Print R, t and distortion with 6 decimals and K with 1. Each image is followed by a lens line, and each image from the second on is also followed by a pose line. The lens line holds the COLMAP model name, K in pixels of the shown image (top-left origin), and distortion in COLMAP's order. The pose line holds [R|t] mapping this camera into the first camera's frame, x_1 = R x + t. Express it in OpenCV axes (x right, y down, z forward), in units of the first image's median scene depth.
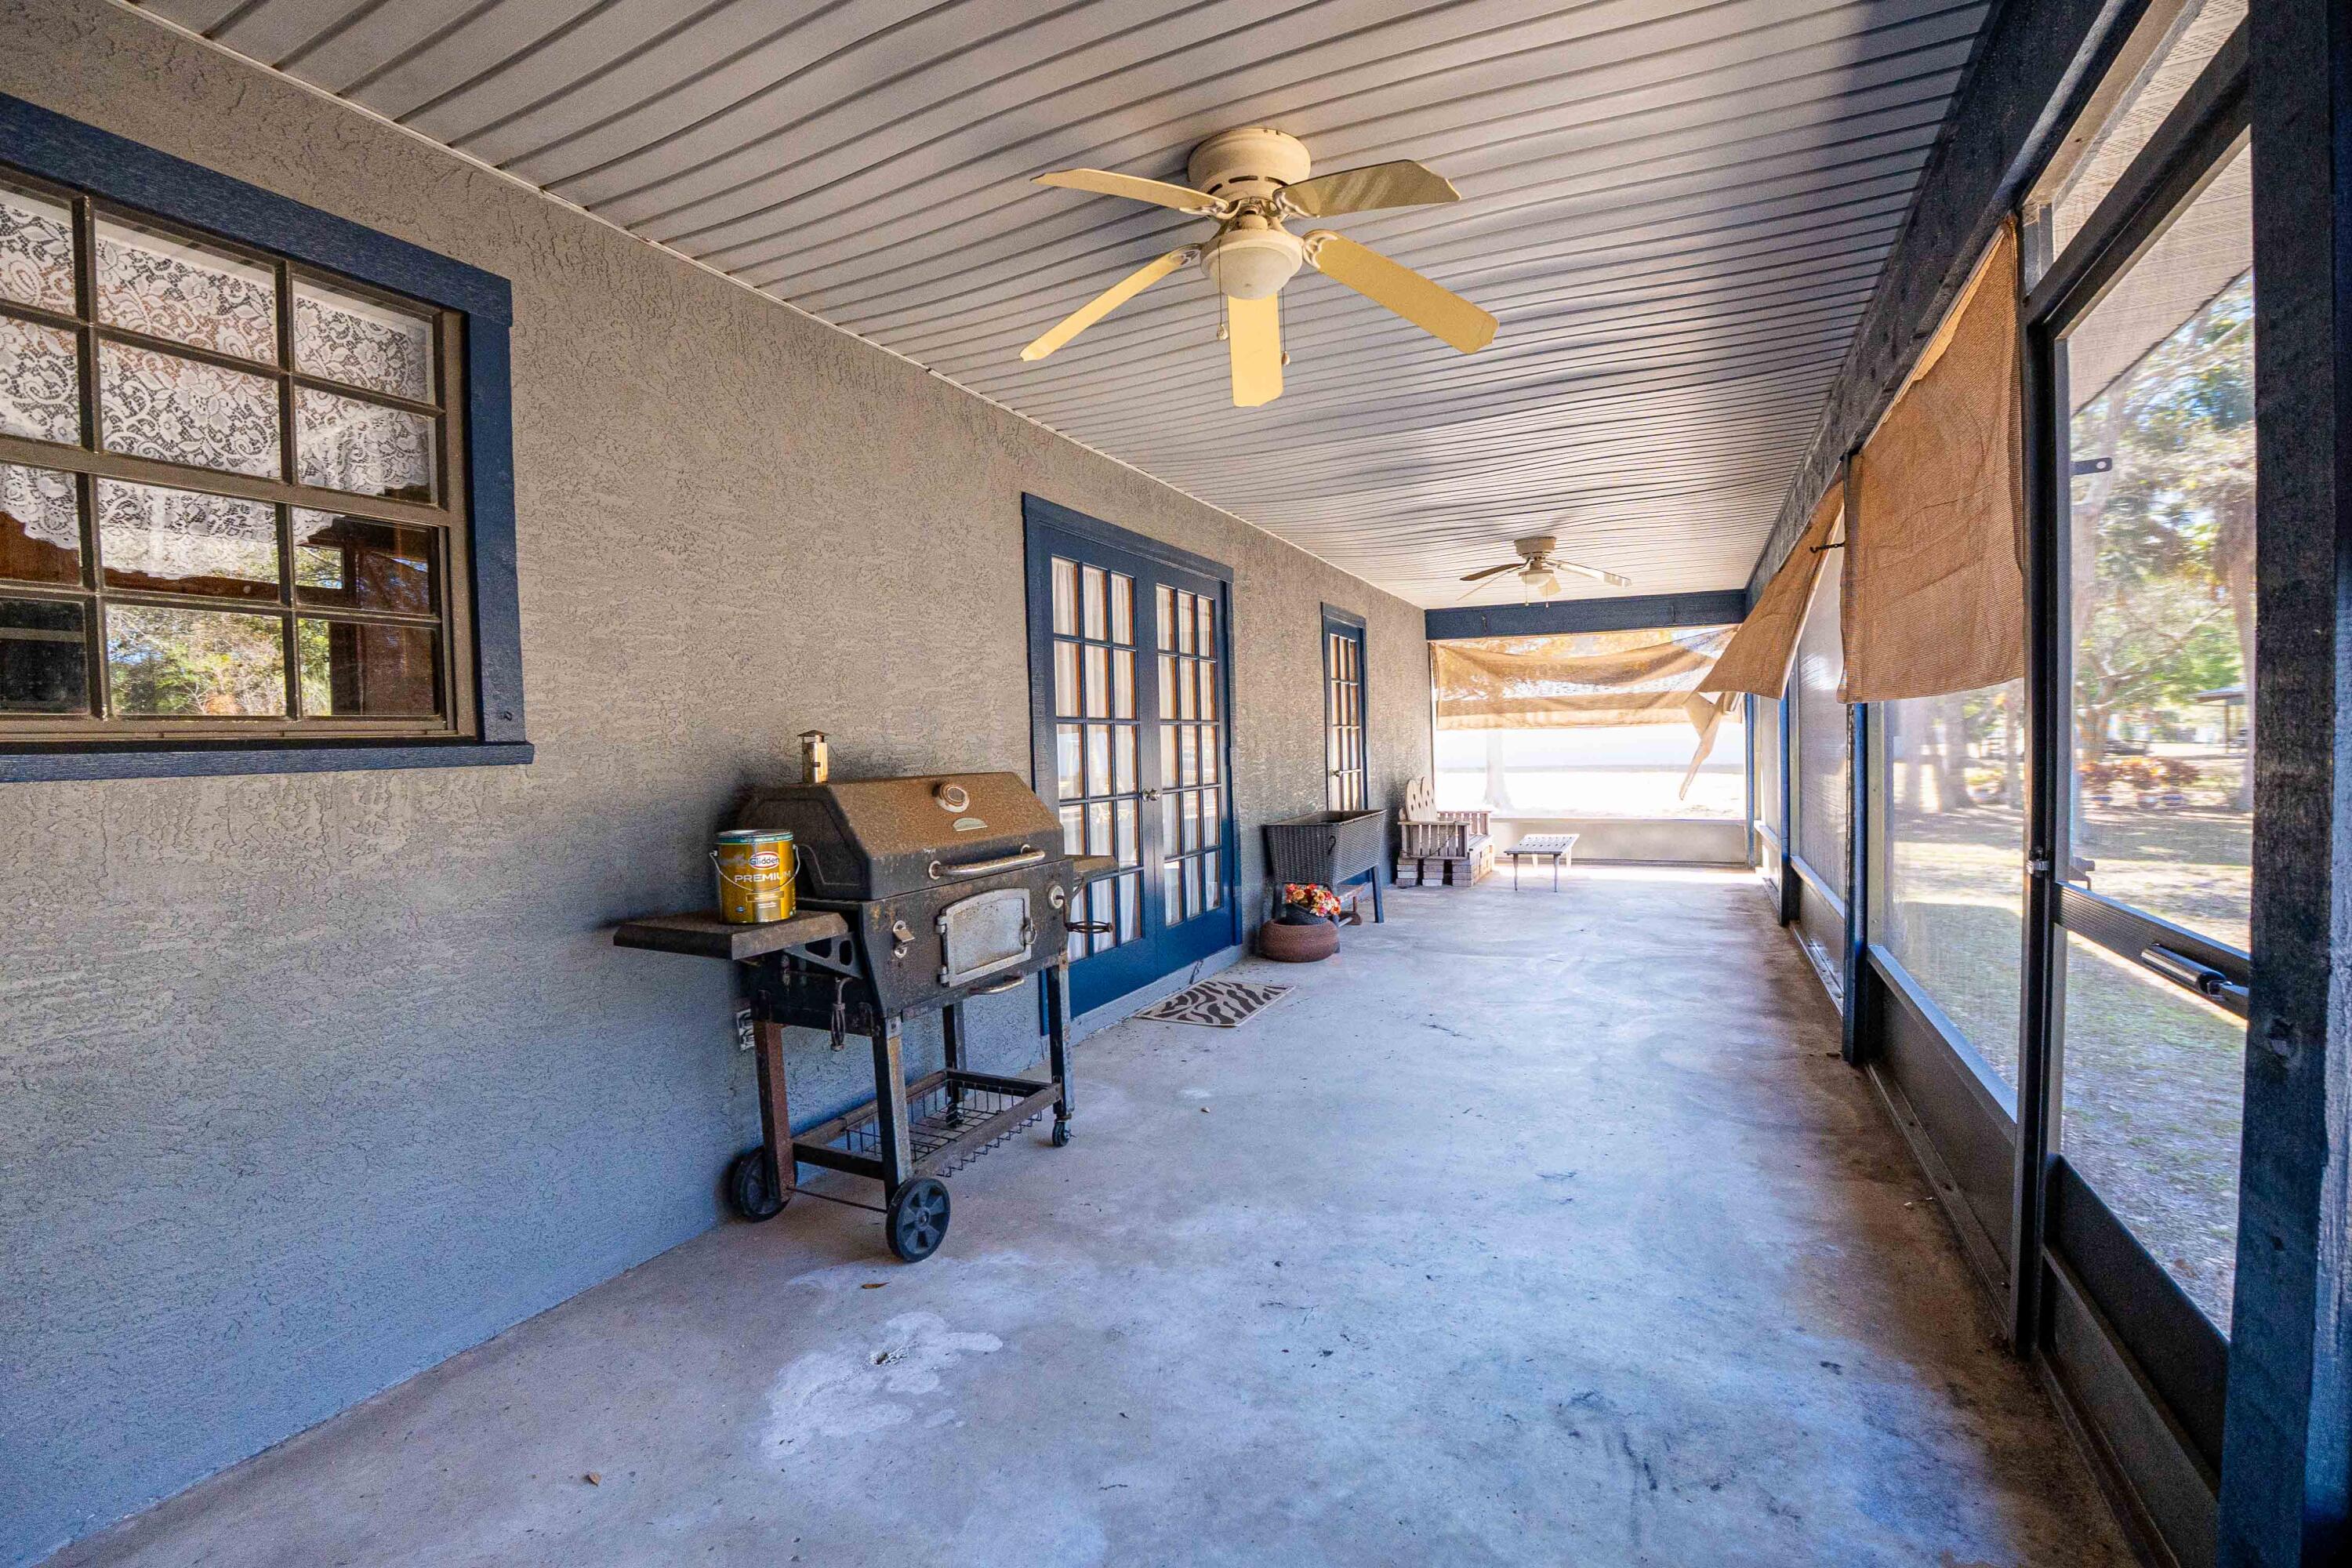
lens RADIAL K [[1025.3, 0, 1192.4], [0, 1025.3, 794.4], [0, 0, 1]] dist [-0.072559, 0.017538]
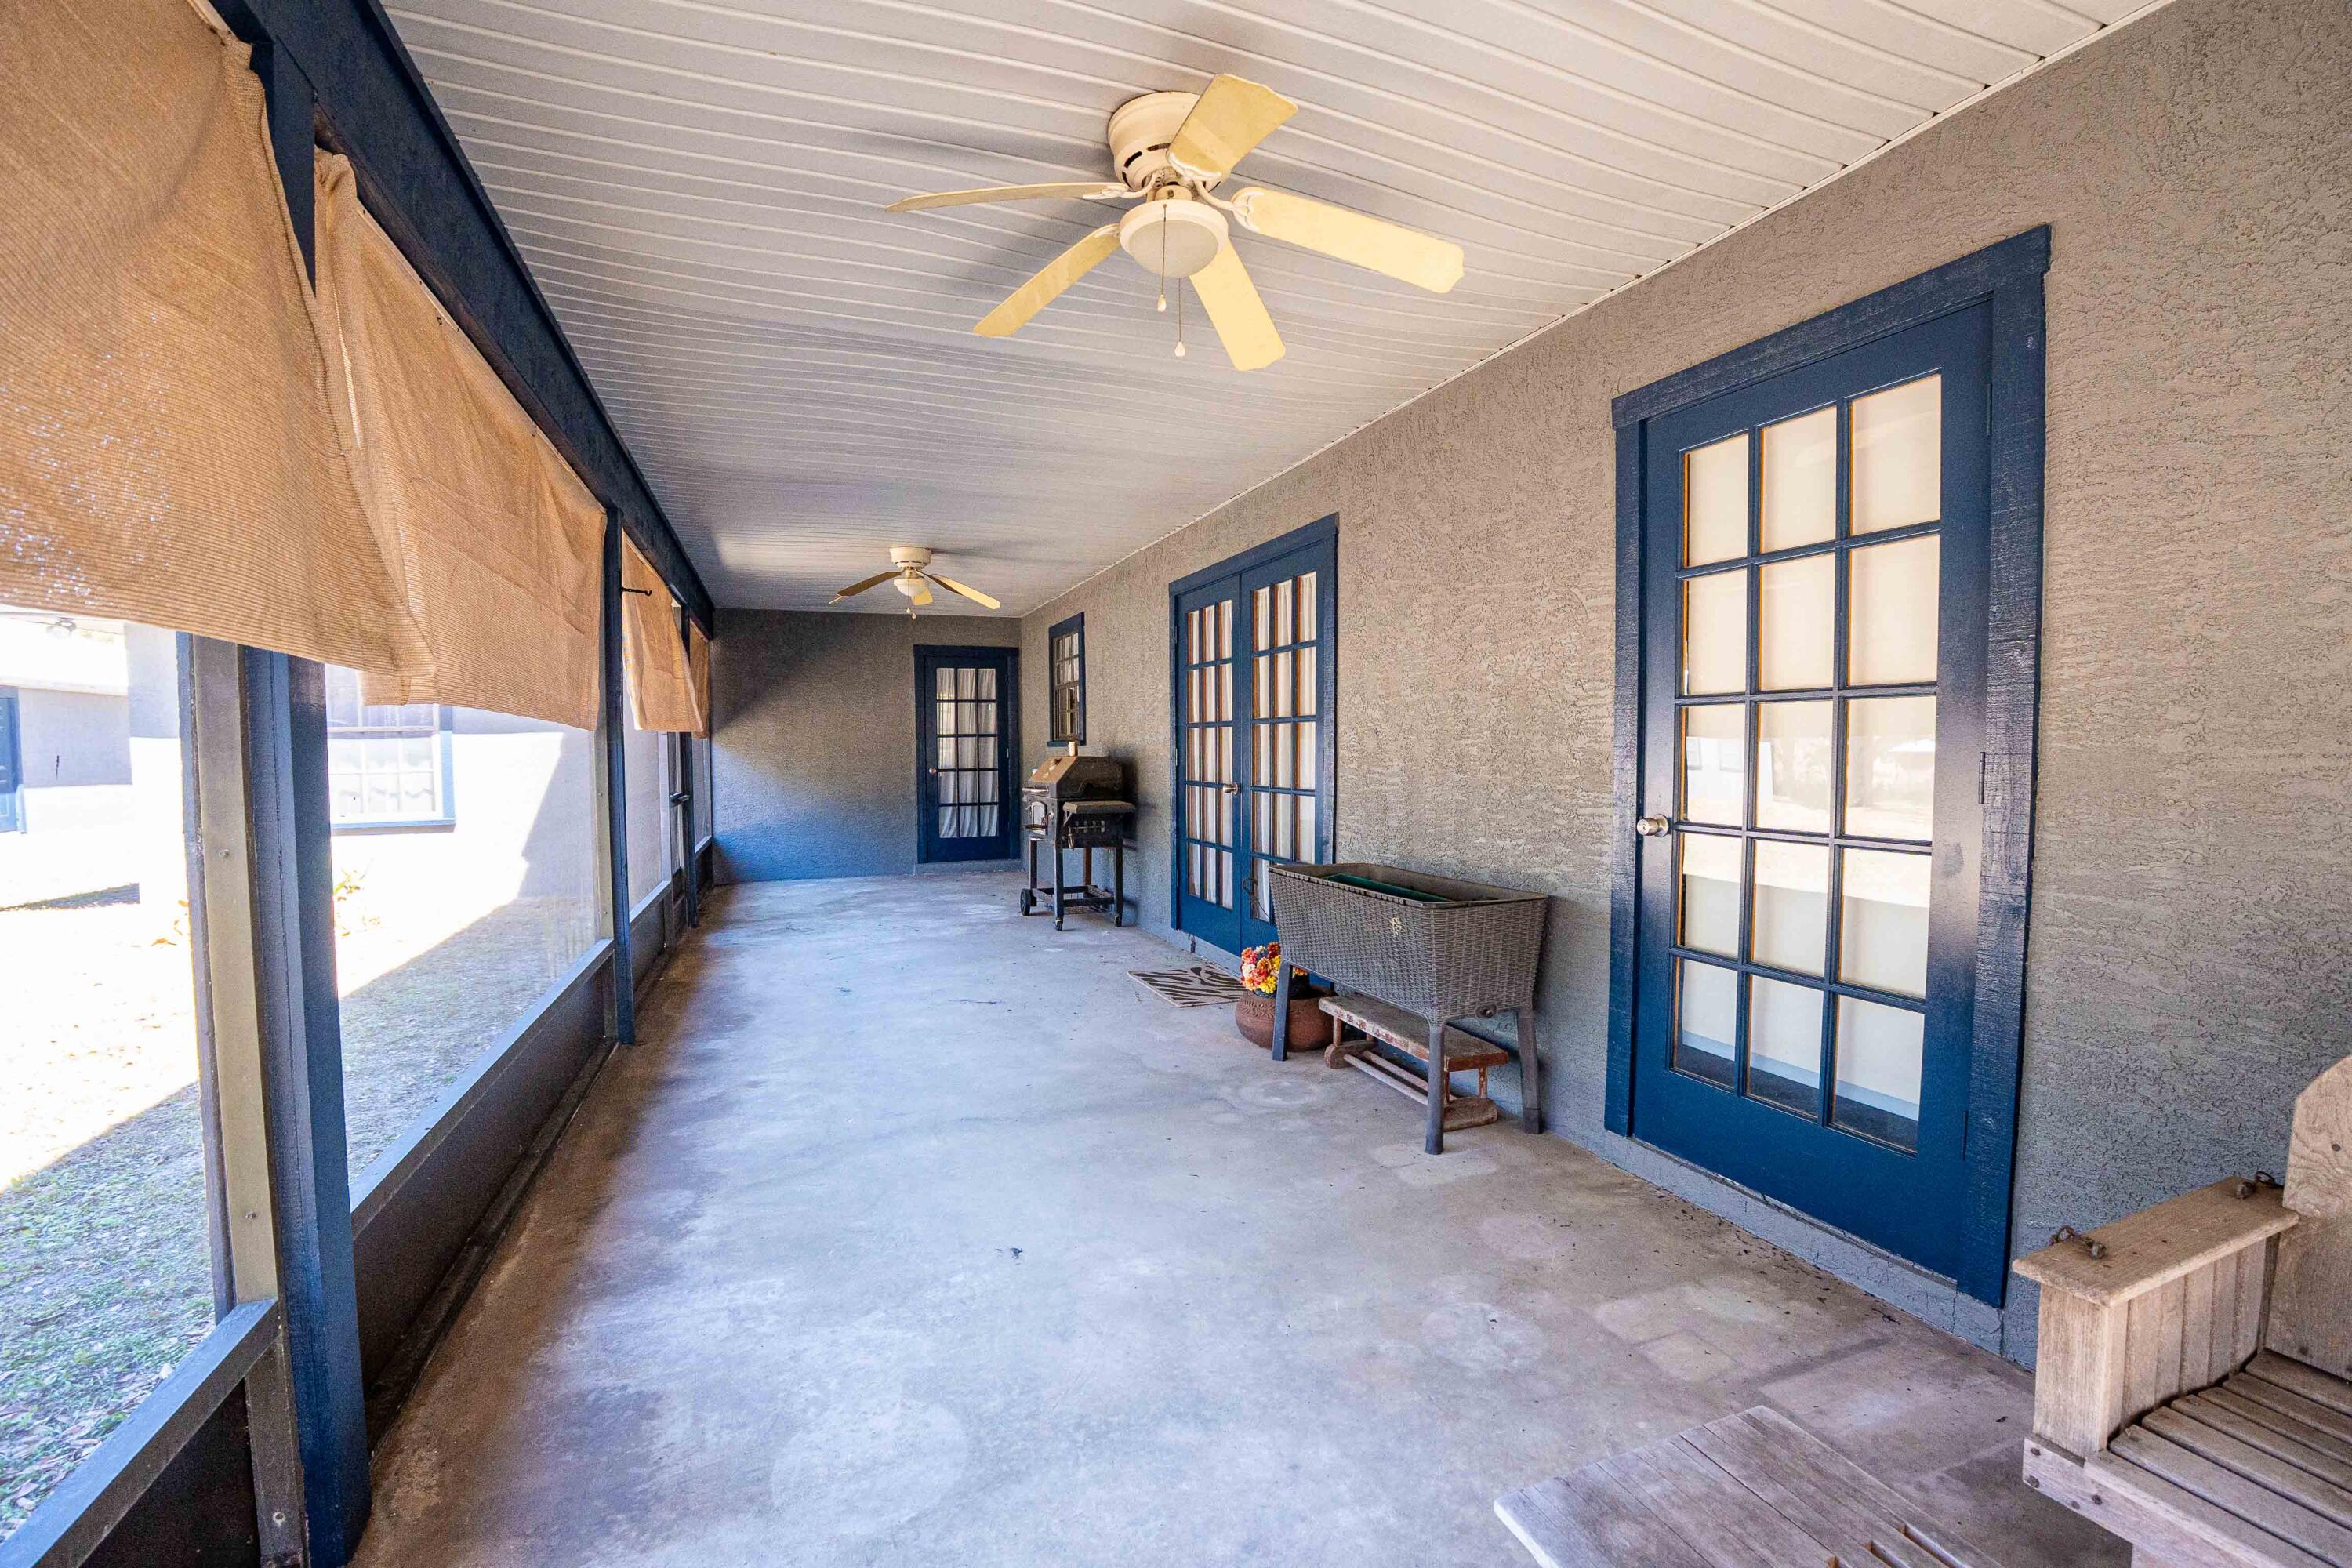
lens RADIAL K [[1025.3, 0, 1192.4], [0, 1025.3, 794.4], [0, 0, 1]] dist [-0.072559, 0.017538]
pose [[-0.682210, 0.067097, -0.728071, 0.780116], [-0.007782, 0.995058, 0.098994, -0.099957], [0.731115, 0.073201, -0.678316, 1.672280]]
